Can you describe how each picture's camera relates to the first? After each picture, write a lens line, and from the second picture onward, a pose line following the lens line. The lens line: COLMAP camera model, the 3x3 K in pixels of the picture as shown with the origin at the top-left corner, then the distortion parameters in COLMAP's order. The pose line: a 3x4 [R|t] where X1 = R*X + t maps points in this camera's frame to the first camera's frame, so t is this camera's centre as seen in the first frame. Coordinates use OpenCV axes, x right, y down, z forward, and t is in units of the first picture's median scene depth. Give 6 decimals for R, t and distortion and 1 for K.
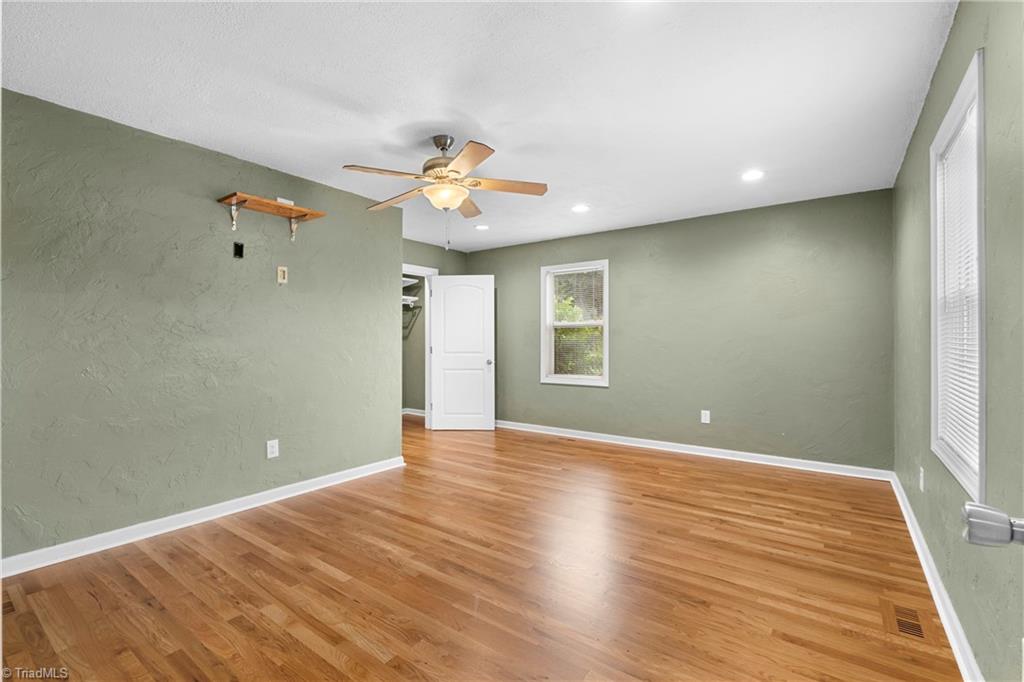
lens RADIAL K [[451.7, 0, 513.9], [0, 451.7, 332.5], [0, 0, 1]] dist [-0.011242, -0.000163]
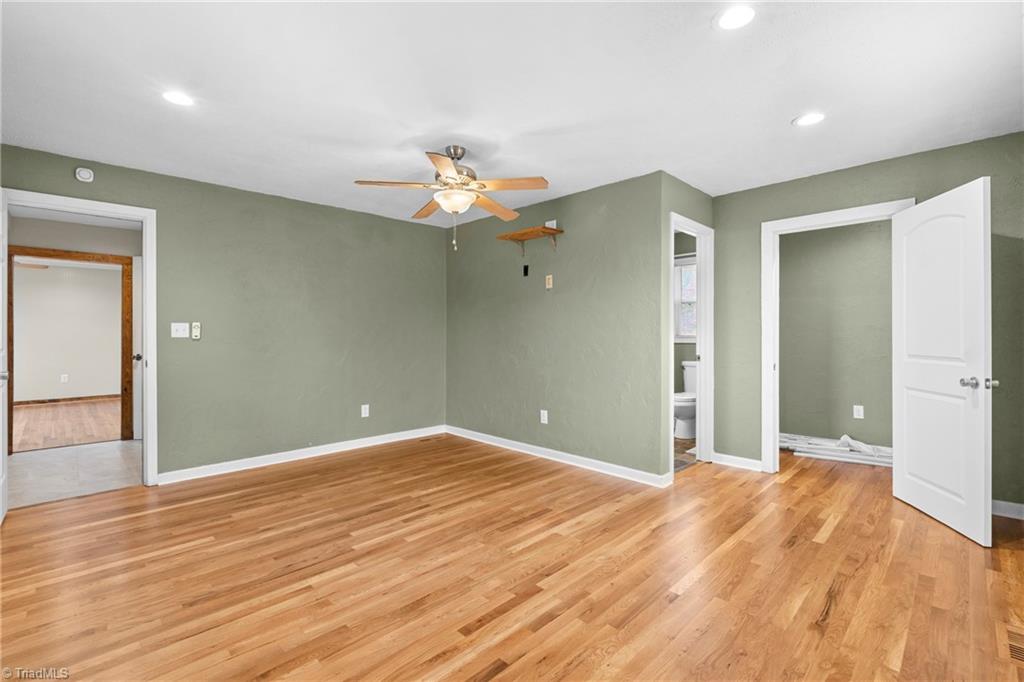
lens RADIAL K [[451.7, 0, 513.9], [0, 451.7, 332.5], [0, 0, 1]] dist [-0.011242, -0.000163]
pose [[-0.154204, -0.000576, -0.988039, 0.874359], [0.018047, 0.999831, -0.003399, 0.018680], [0.987874, -0.018356, -0.154168, 1.271353]]
